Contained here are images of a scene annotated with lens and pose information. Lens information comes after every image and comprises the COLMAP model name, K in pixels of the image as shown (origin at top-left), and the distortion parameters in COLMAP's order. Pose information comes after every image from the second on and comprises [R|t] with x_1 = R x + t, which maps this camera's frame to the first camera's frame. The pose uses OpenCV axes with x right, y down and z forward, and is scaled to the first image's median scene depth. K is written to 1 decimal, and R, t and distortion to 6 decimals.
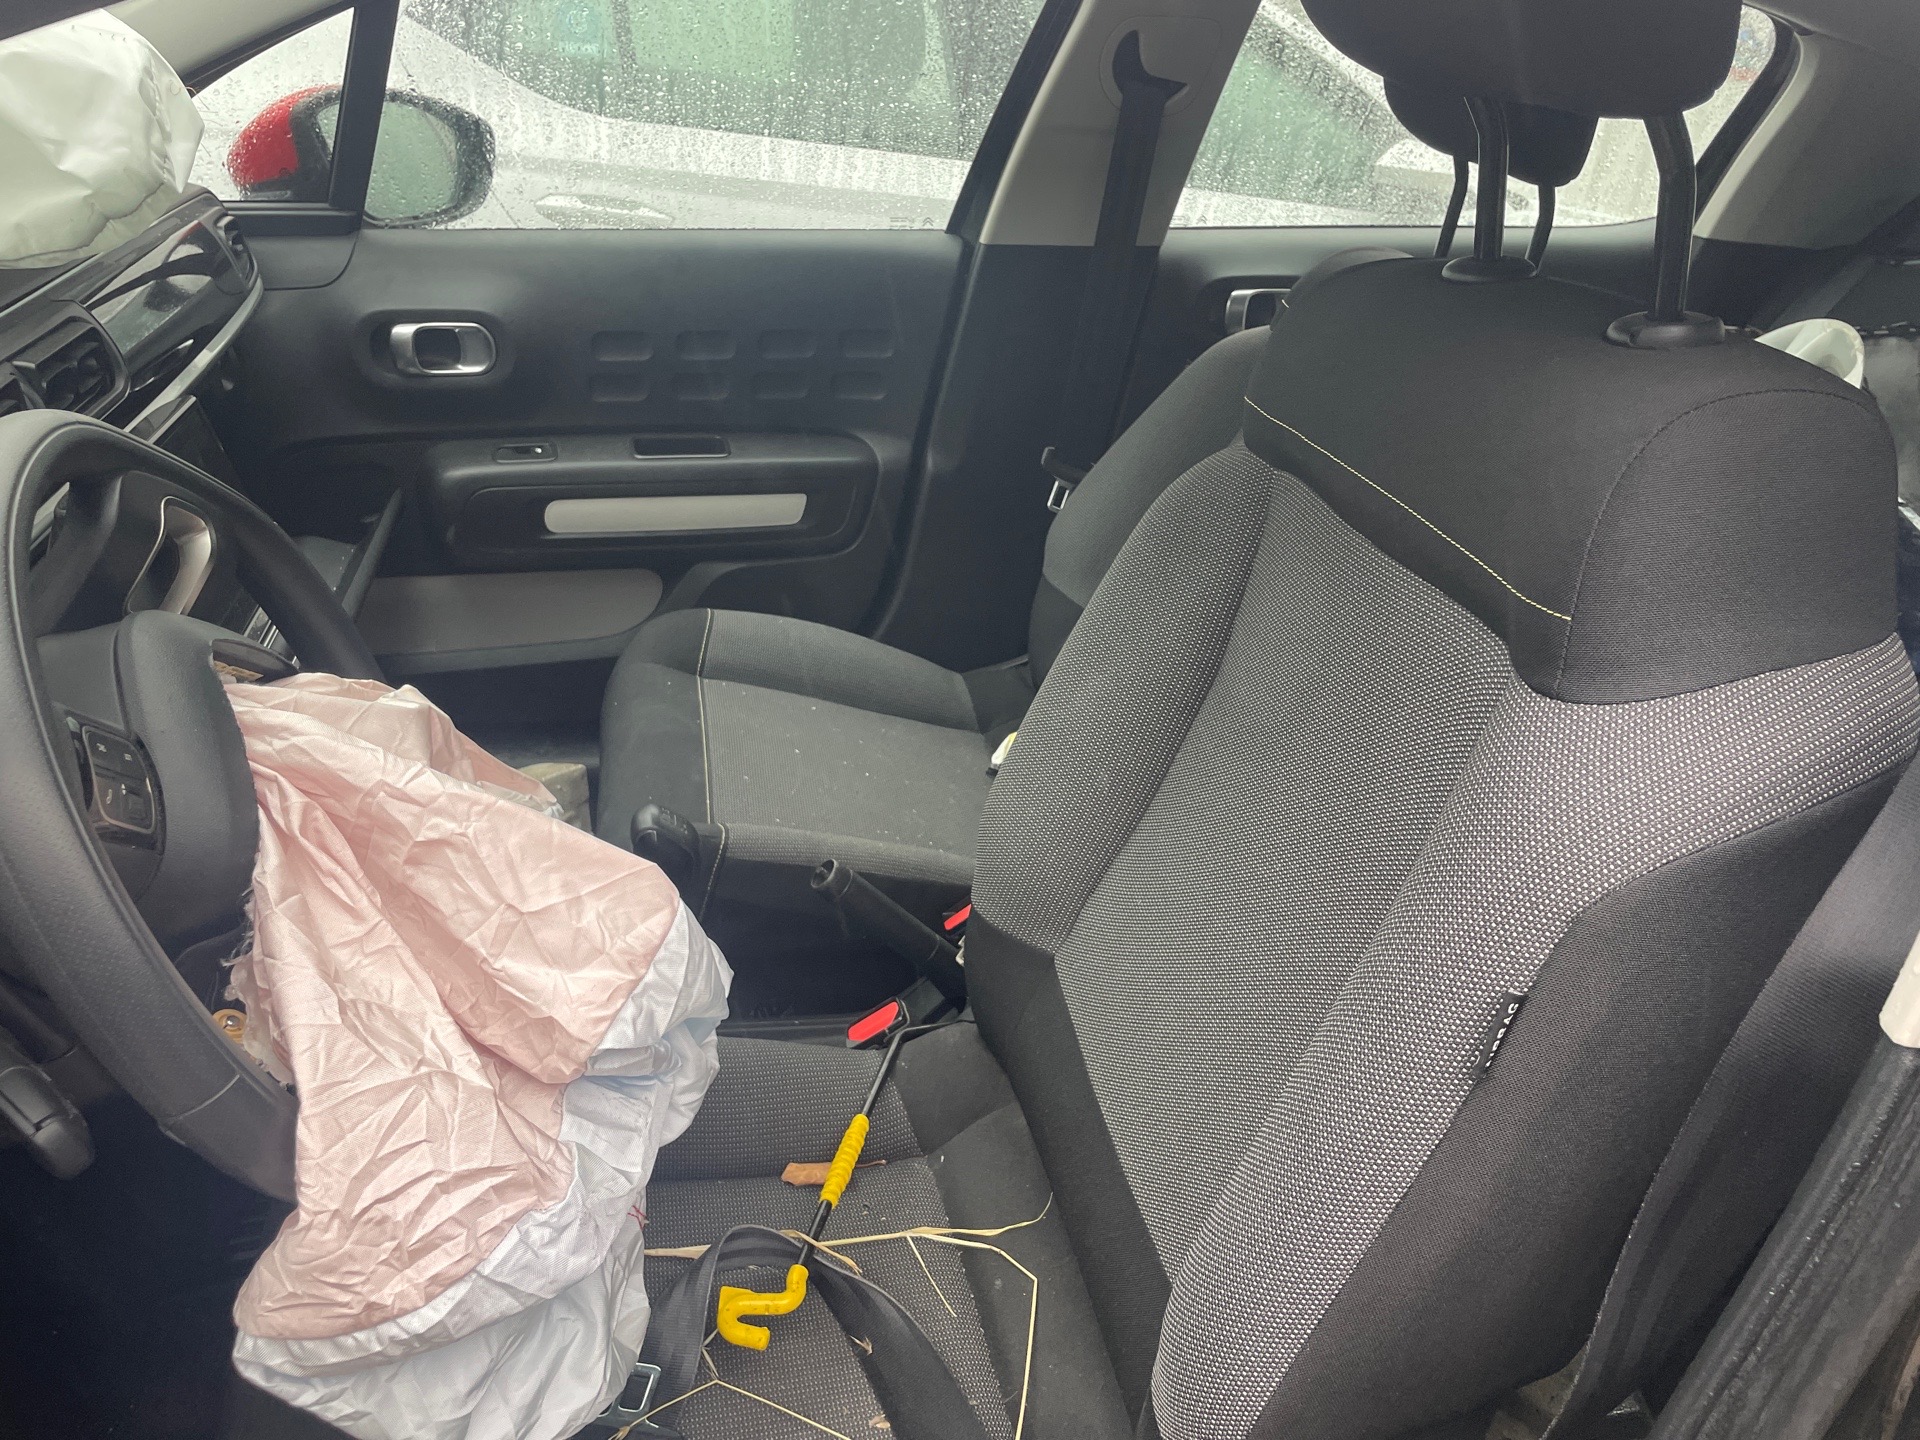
lens RADIAL K [[1454.4, 0, 962.6], [0, 1454.4, 704.7], [0, 0, 1]] dist [0.075854, -0.105523]
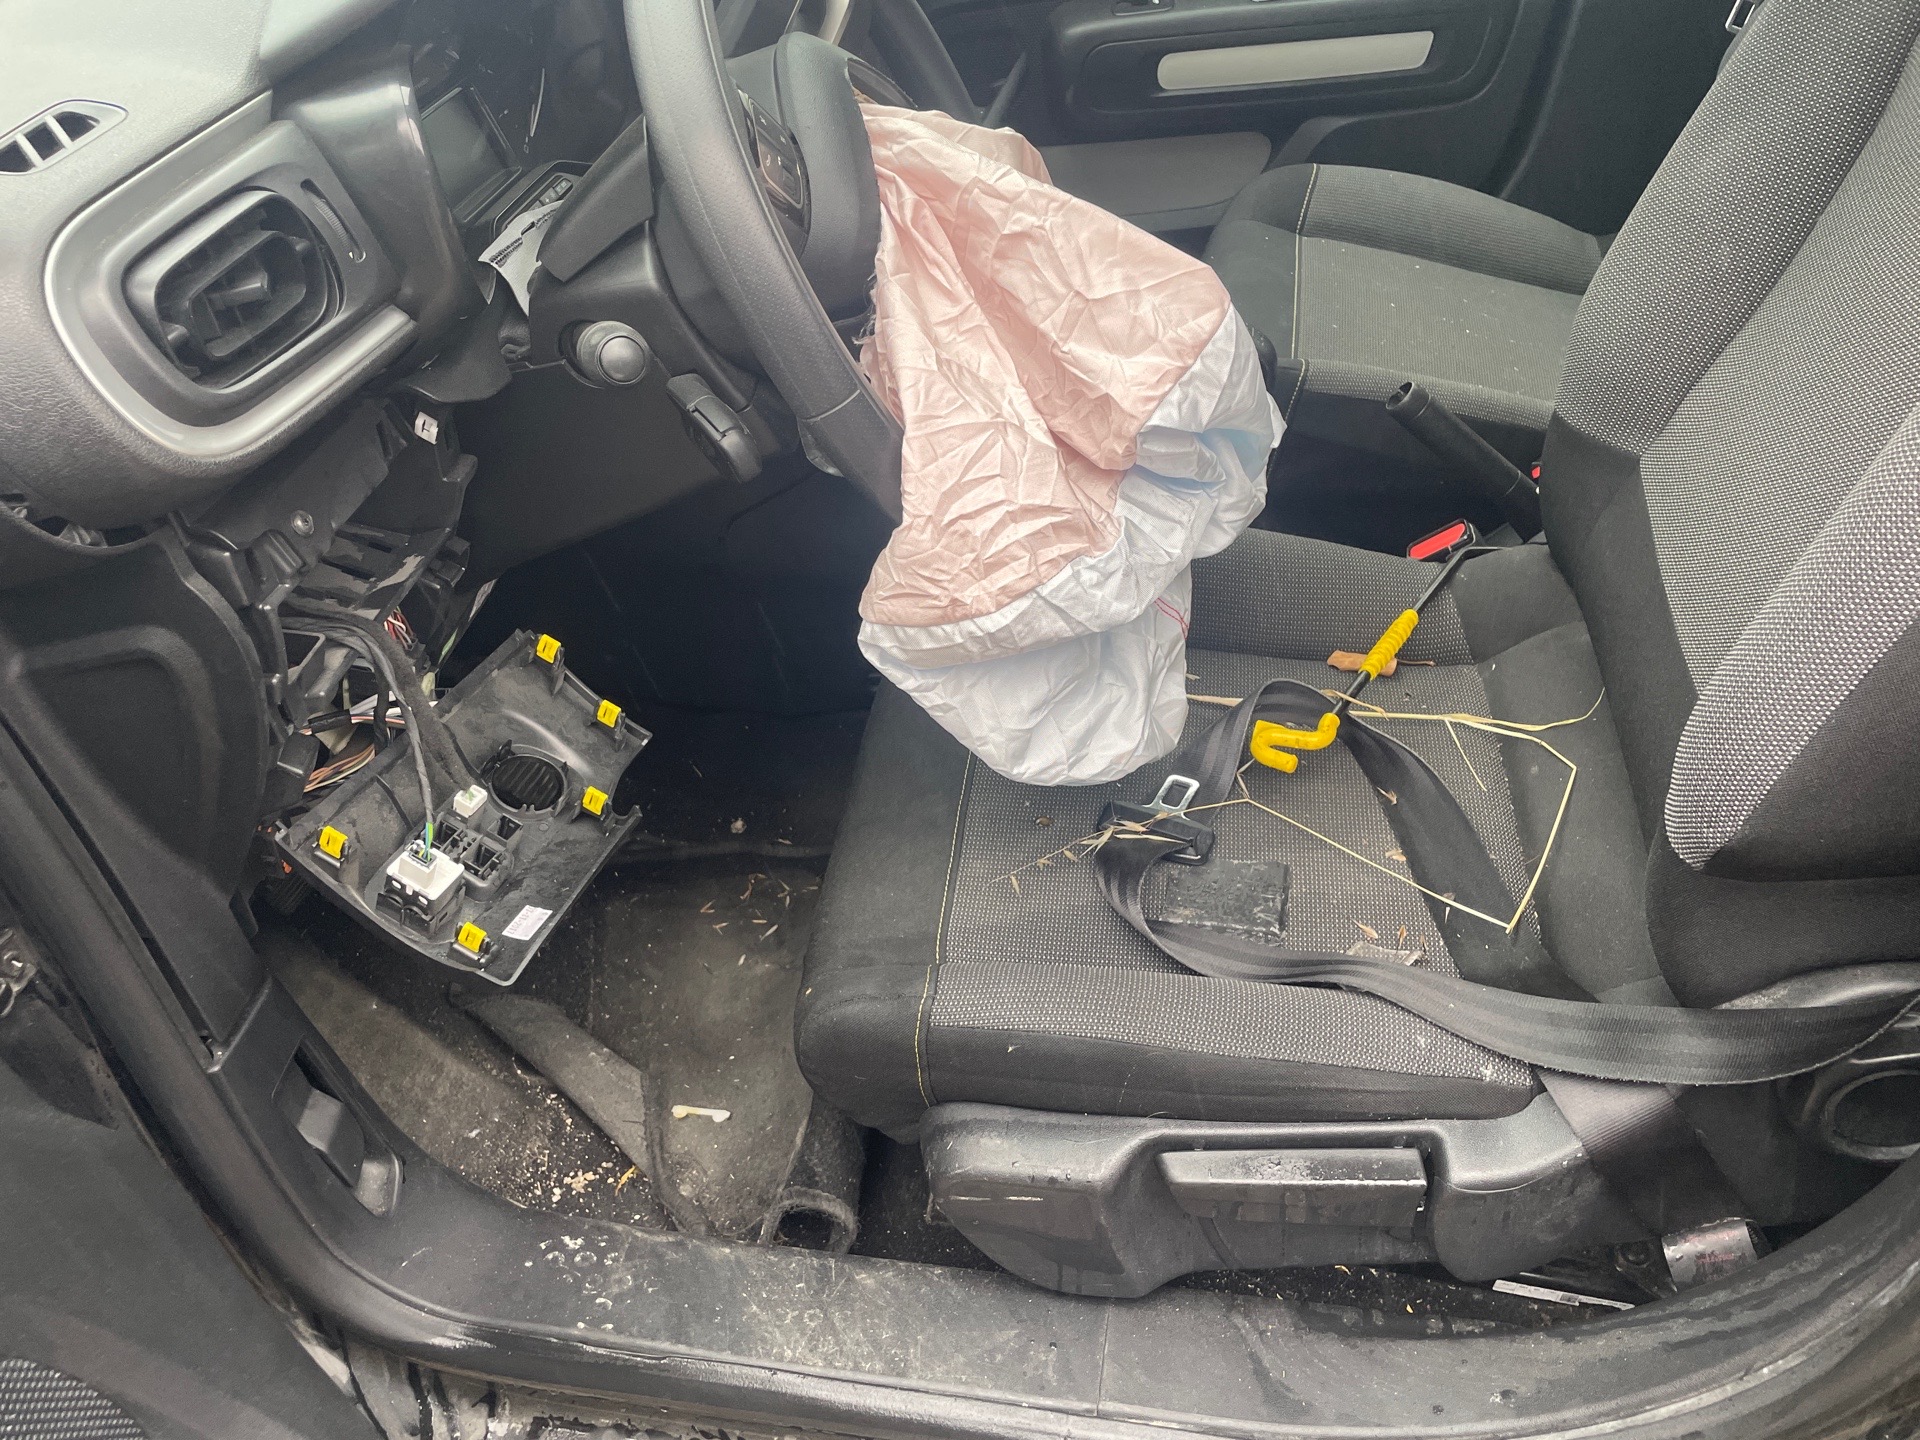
lens RADIAL K [[1455.3, 0, 949.3], [0, 1455.3, 702.4], [0, 0, 1]] dist [0.087749, -0.123863]
pose [[0.910963, 0.108127, -0.398063, 0.080741], [-0.022122, 0.976449, 0.214611, 0.201736], [0.411894, -0.186697, 0.891901, -0.097829]]
